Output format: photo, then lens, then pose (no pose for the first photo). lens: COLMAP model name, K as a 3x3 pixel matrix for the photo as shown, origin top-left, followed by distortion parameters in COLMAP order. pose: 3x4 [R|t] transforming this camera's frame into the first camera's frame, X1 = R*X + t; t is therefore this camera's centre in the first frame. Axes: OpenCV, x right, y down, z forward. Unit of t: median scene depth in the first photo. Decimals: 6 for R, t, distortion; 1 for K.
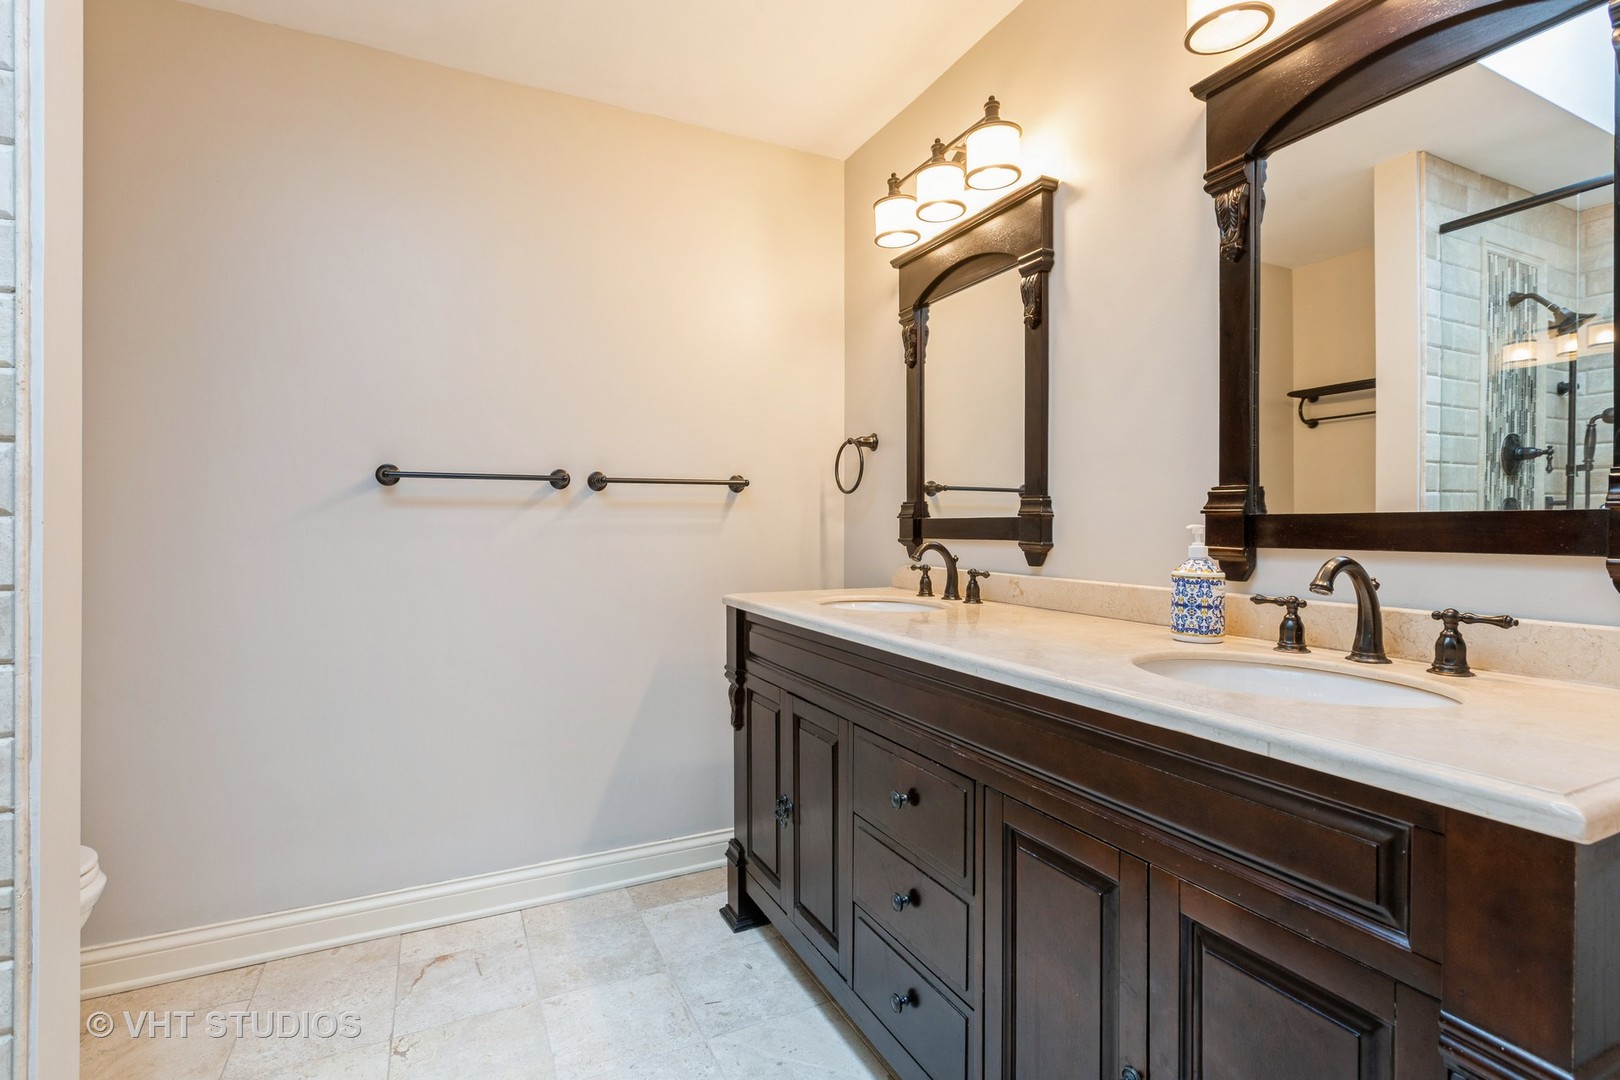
lens RADIAL K [[716.2, 0, 771.0], [0, 716.2, 522.0], [0, 0, 1]] dist [0.003021, 0.001741]
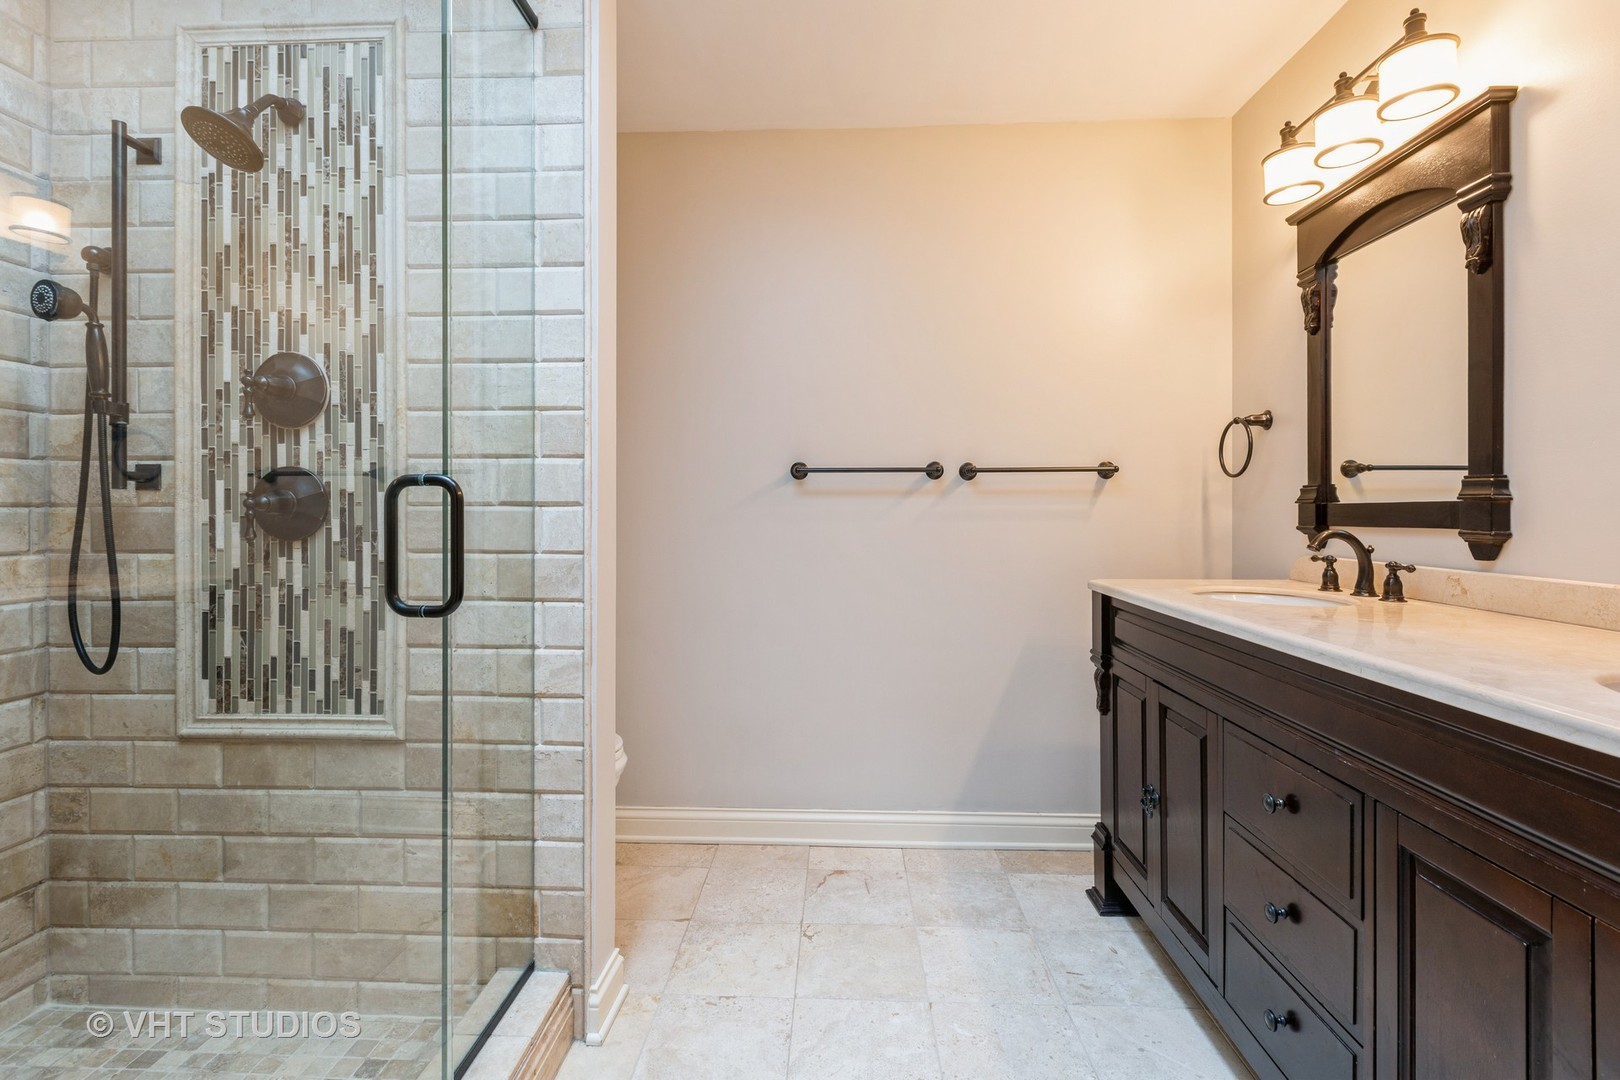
lens RADIAL K [[716.2, 0, 809.4], [0, 716.2, 505.2], [0, 0, 1]] dist [0.003021, 0.001741]
pose [[0.882931, -0.005783, -0.469468, 0.069321], [0.002728, 0.999970, -0.007186, 0.001995], [0.469495, 0.005064, 0.882920, -0.092525]]
